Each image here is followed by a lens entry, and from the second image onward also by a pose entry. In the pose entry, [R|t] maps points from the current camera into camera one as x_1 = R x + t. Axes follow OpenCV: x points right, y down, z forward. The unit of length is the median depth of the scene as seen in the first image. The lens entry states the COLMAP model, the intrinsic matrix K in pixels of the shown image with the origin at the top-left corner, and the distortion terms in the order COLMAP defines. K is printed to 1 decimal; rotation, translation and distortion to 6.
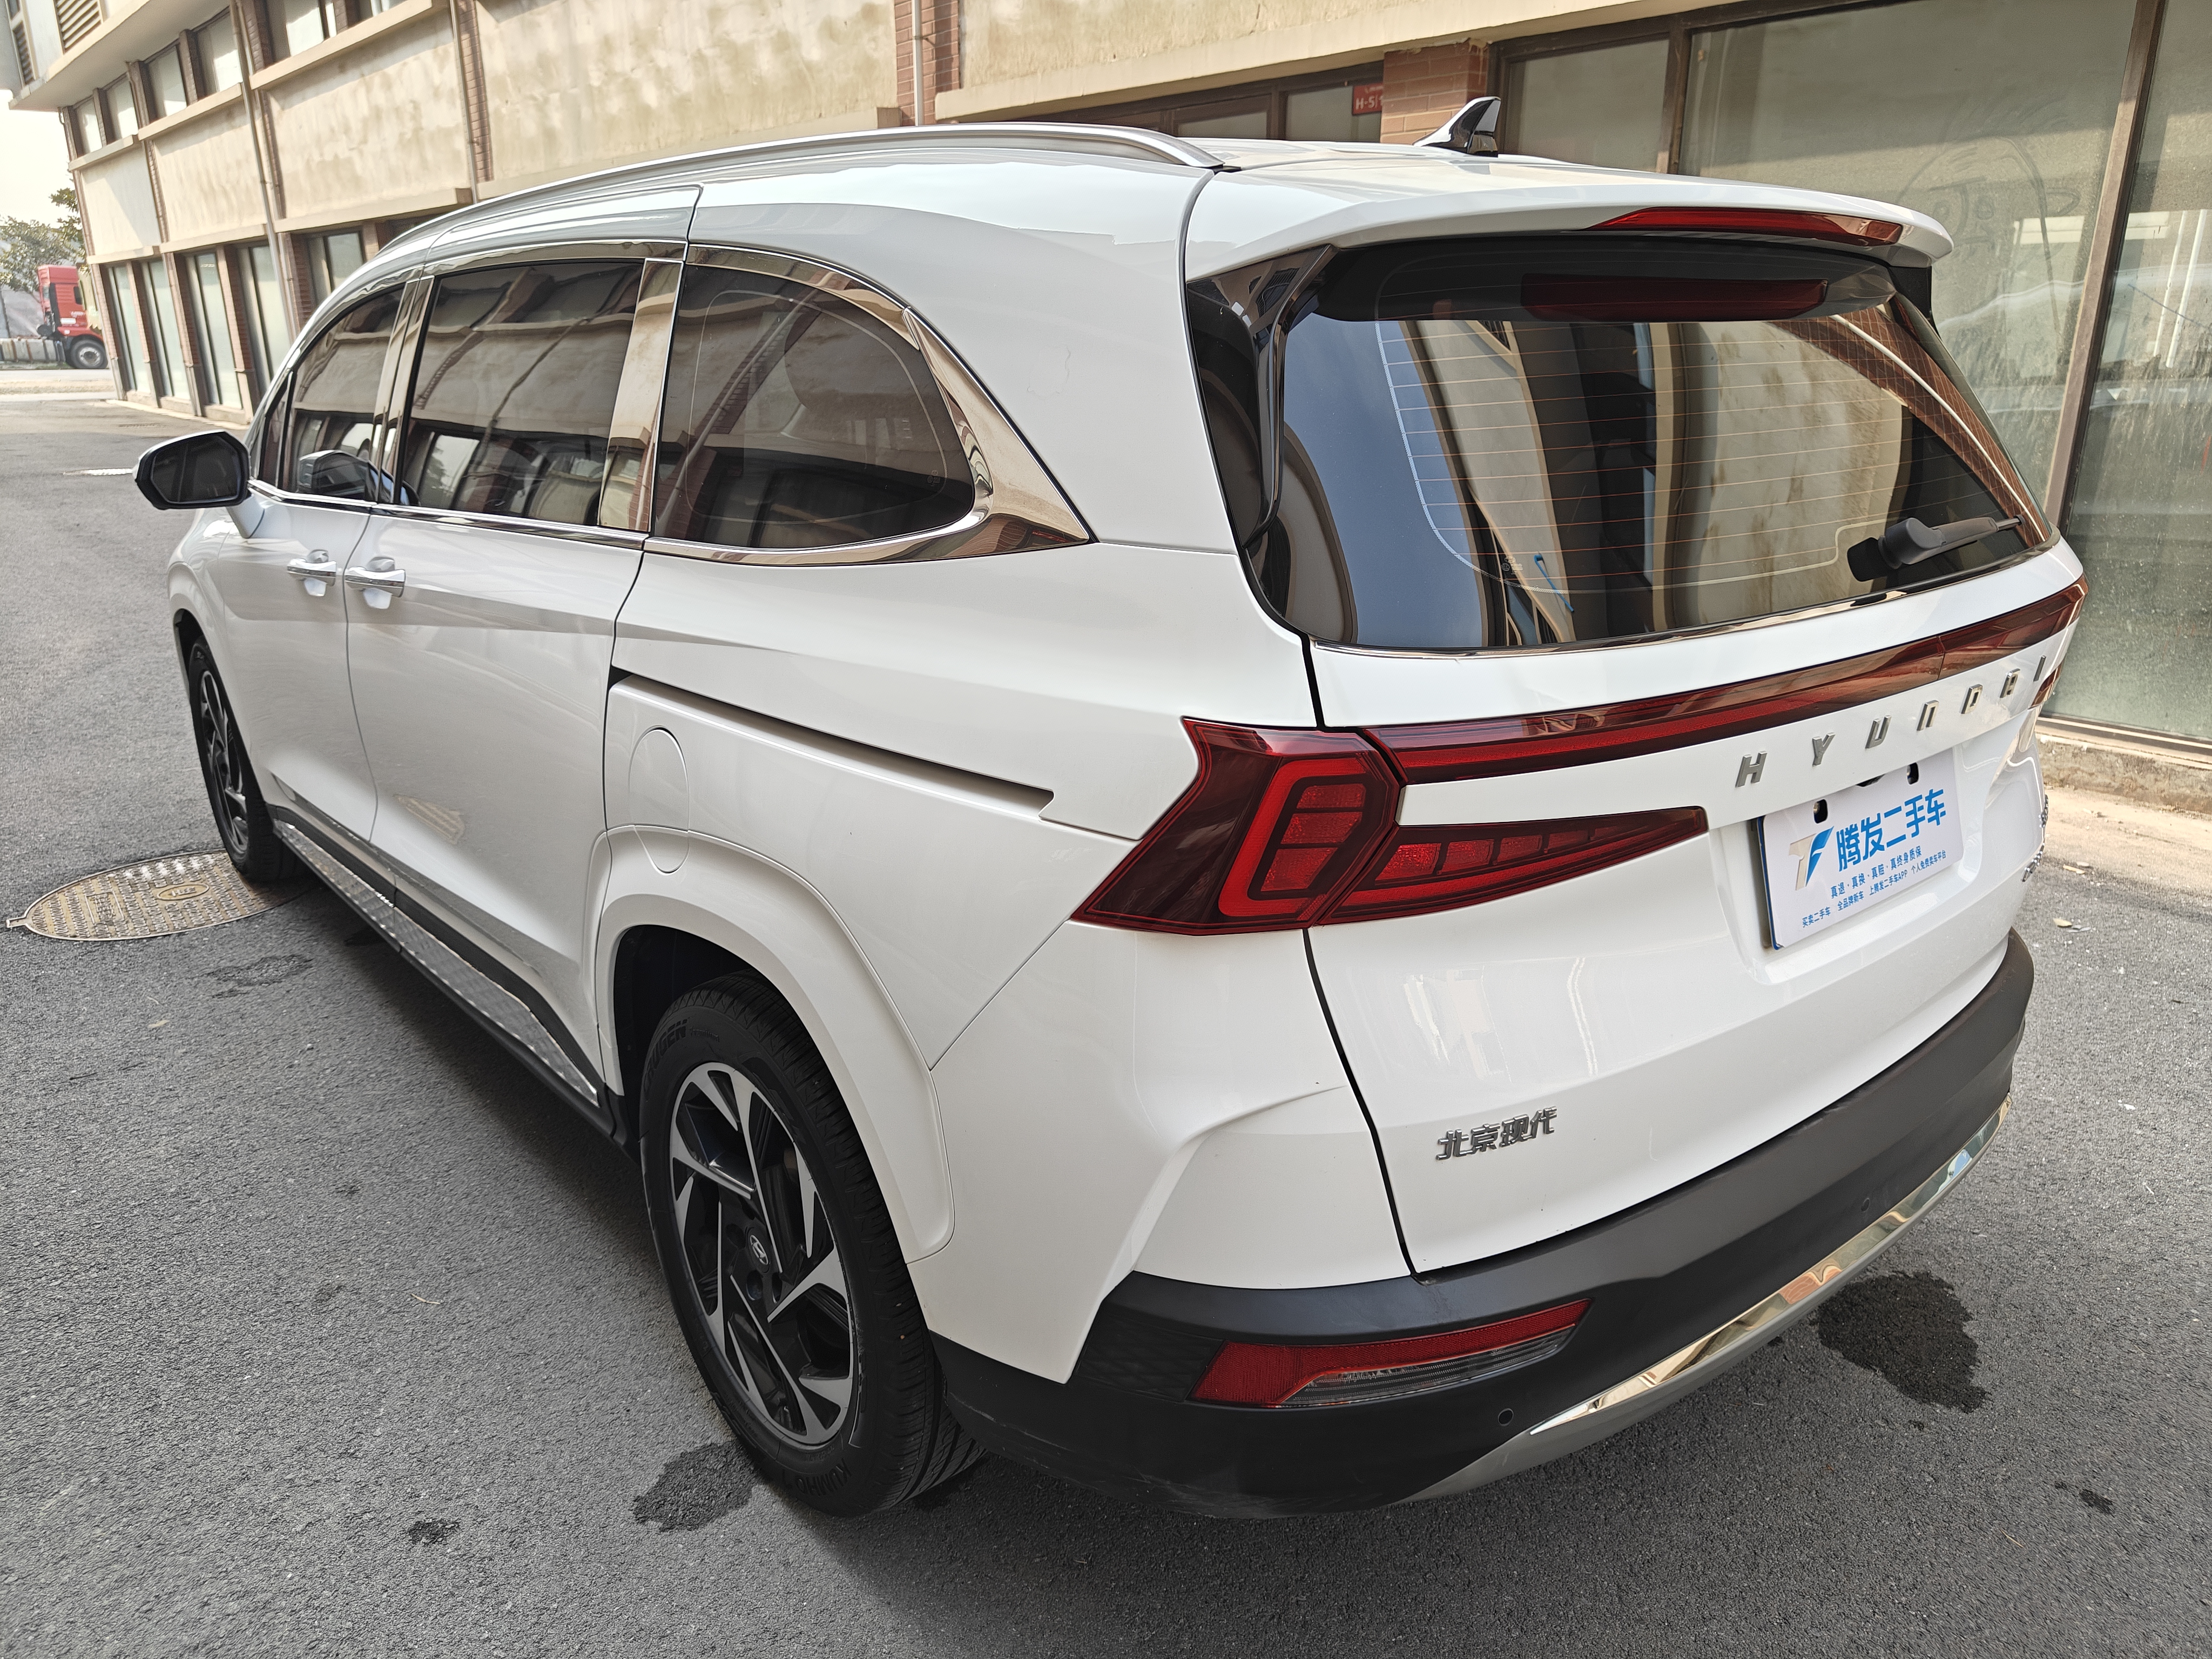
lens RADIAL K [[1571.9, 0, 1106.0], [0, 1571.9, 829.5], [0, 0, 1]] dist [0.012927, 0.004227]
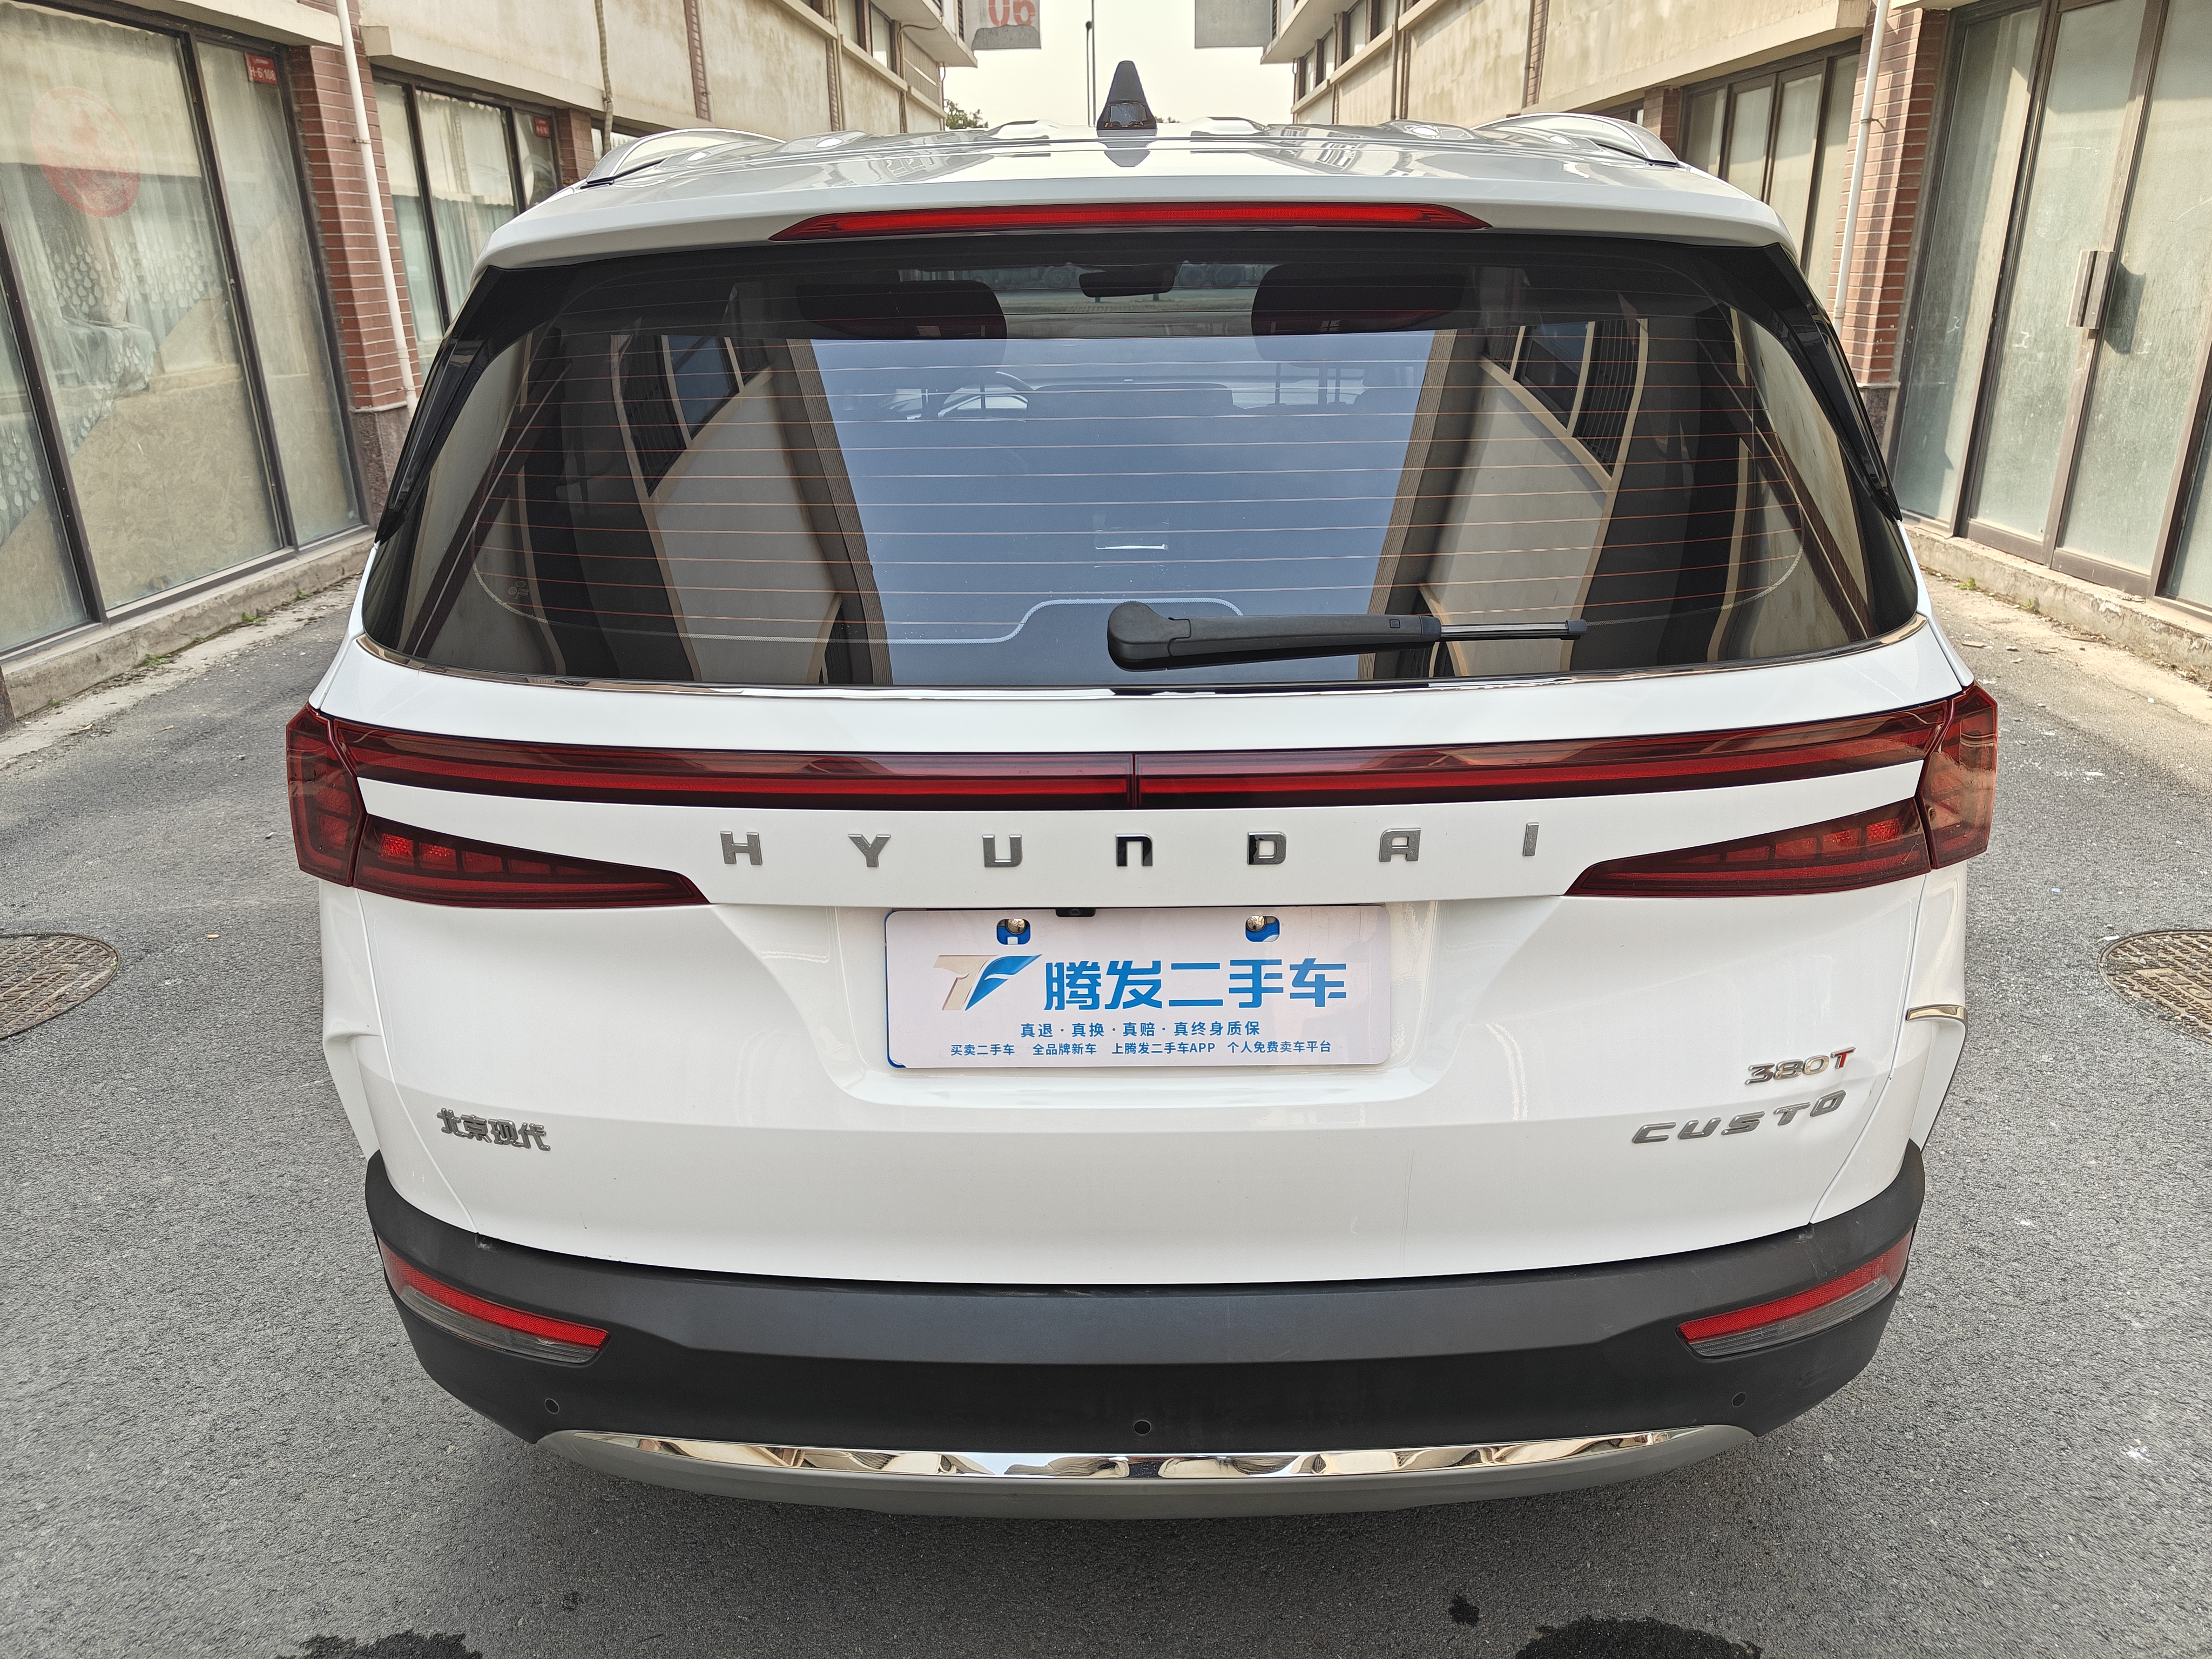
lens RADIAL K [[1571.9, 0, 1106.0], [0, 1571.9, 829.5], [0, 0, 1]] dist [0.012927, 0.004227]
pose [[0.756870, 0.224243, -0.613891, 0.553438], [-0.193707, 0.974060, 0.116983, -0.095691], [0.624199, 0.030374, 0.780674, 0.210411]]
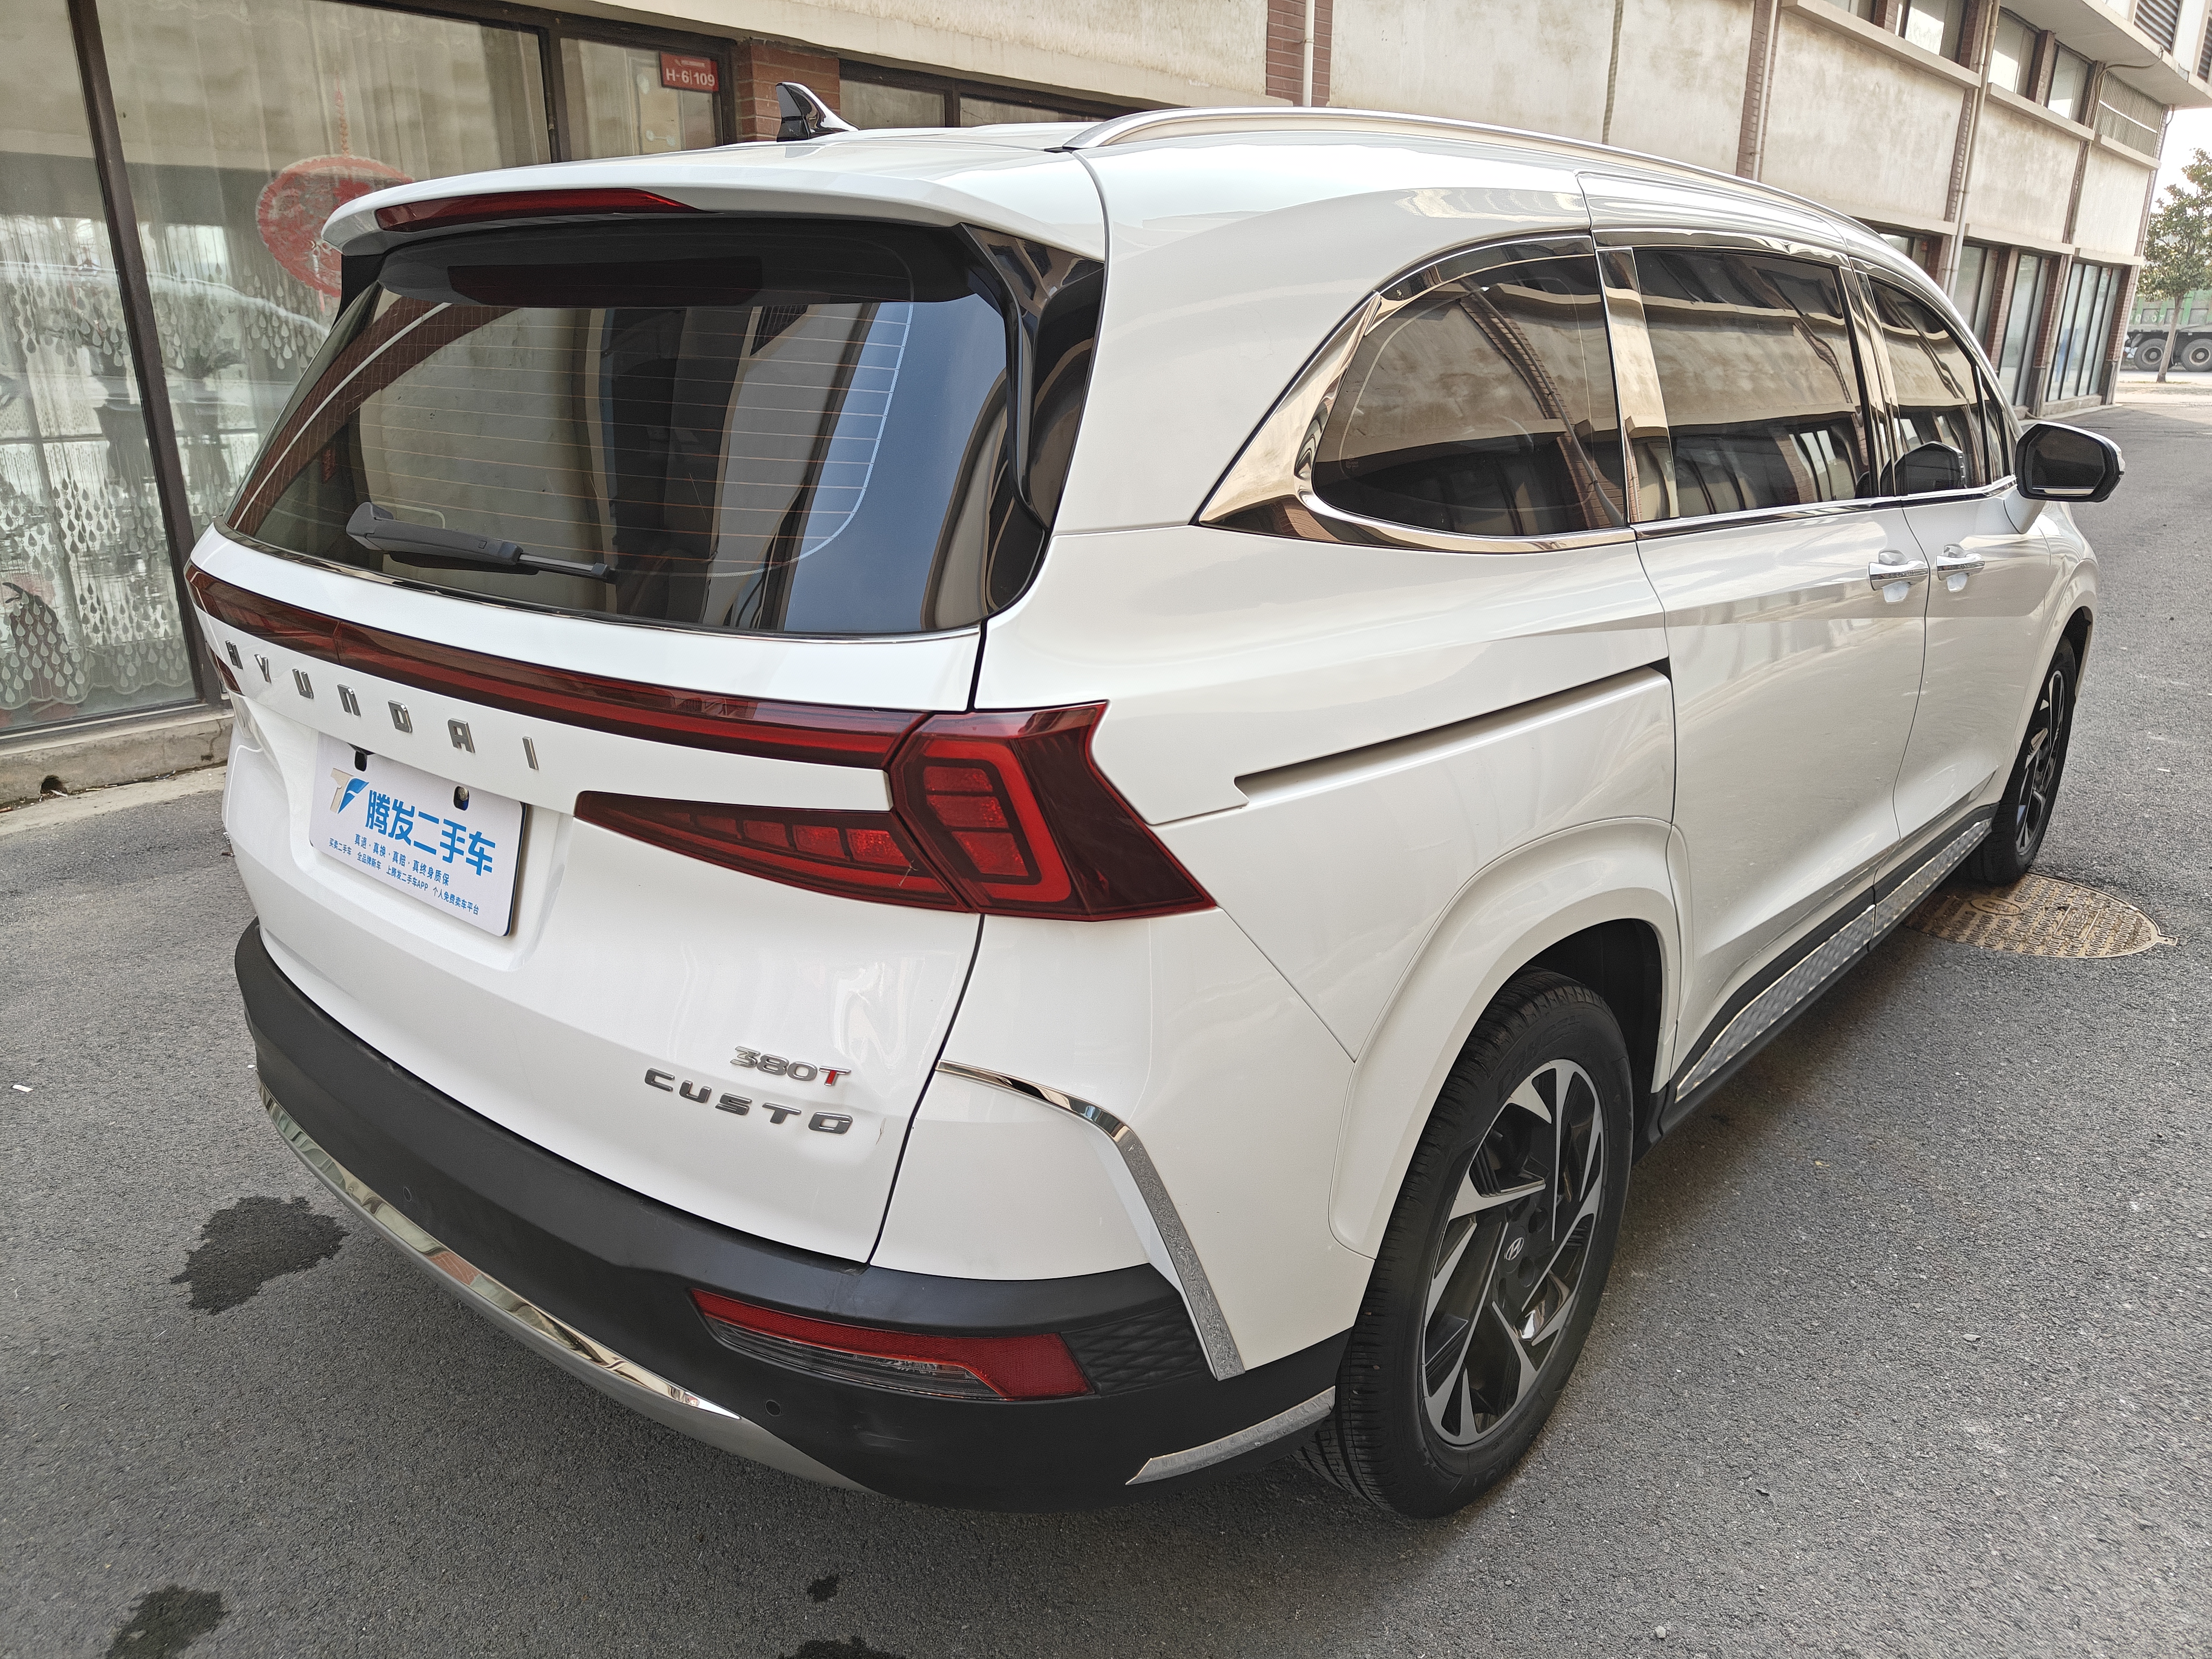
lens RADIAL K [[1571.9, 0, 1106.0], [0, 1571.9, 829.5], [0, 0, 1]] dist [0.012927, 0.004227]
pose [[0.154942, 0.313040, -0.937016, 0.866572], [-0.314455, 0.914768, 0.253610, -0.223222], [0.936542, 0.255355, 0.240173, 0.686262]]
